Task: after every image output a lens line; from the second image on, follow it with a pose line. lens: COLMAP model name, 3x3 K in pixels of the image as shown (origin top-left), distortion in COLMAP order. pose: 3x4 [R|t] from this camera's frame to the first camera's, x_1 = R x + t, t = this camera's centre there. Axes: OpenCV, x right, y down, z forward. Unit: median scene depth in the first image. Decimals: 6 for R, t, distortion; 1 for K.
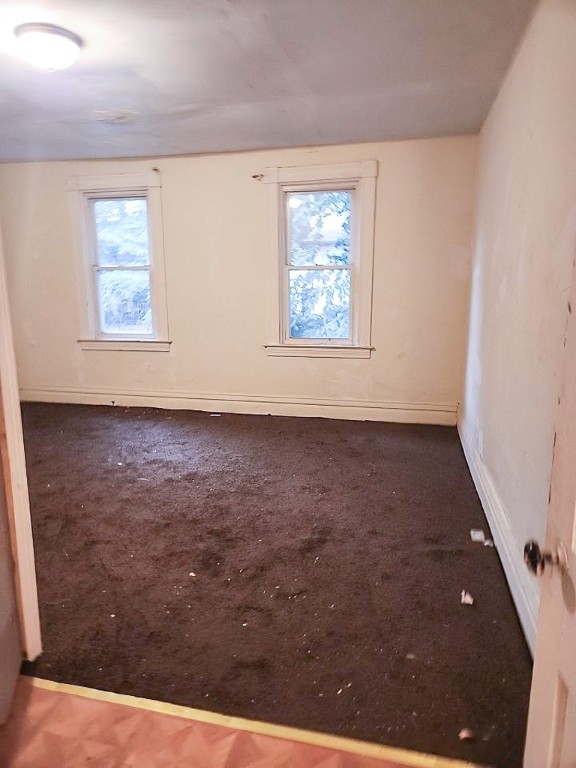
lens RADIAL K [[539.6, 0, 288.0], [0, 539.6, 384.0], [0, 0, 1]] dist [0.042358, -0.004819]
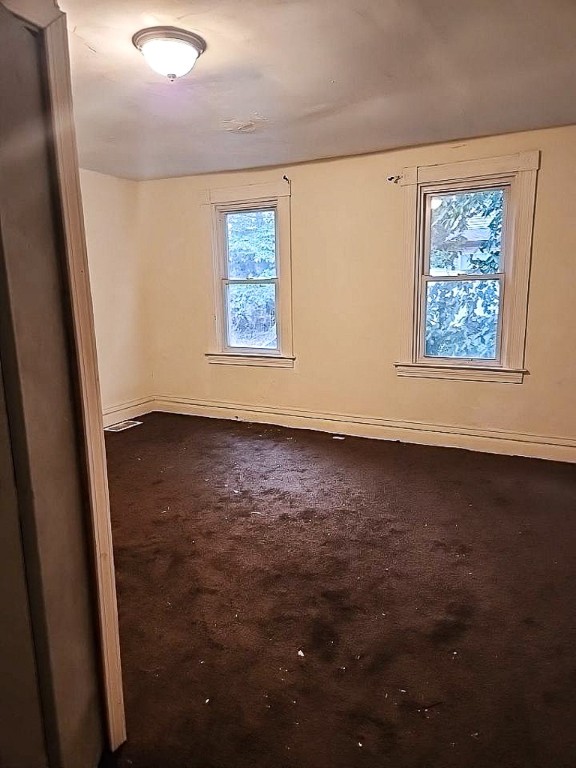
lens RADIAL K [[539.6, 0, 288.0], [0, 539.6, 384.0], [0, 0, 1]] dist [0.042358, -0.004819]
pose [[0.971179, 0.030523, -0.236390, -0.004063], [-0.031538, 0.999502, -0.000513, -0.043937], [0.236257, 0.007953, 0.971658, 0.105197]]
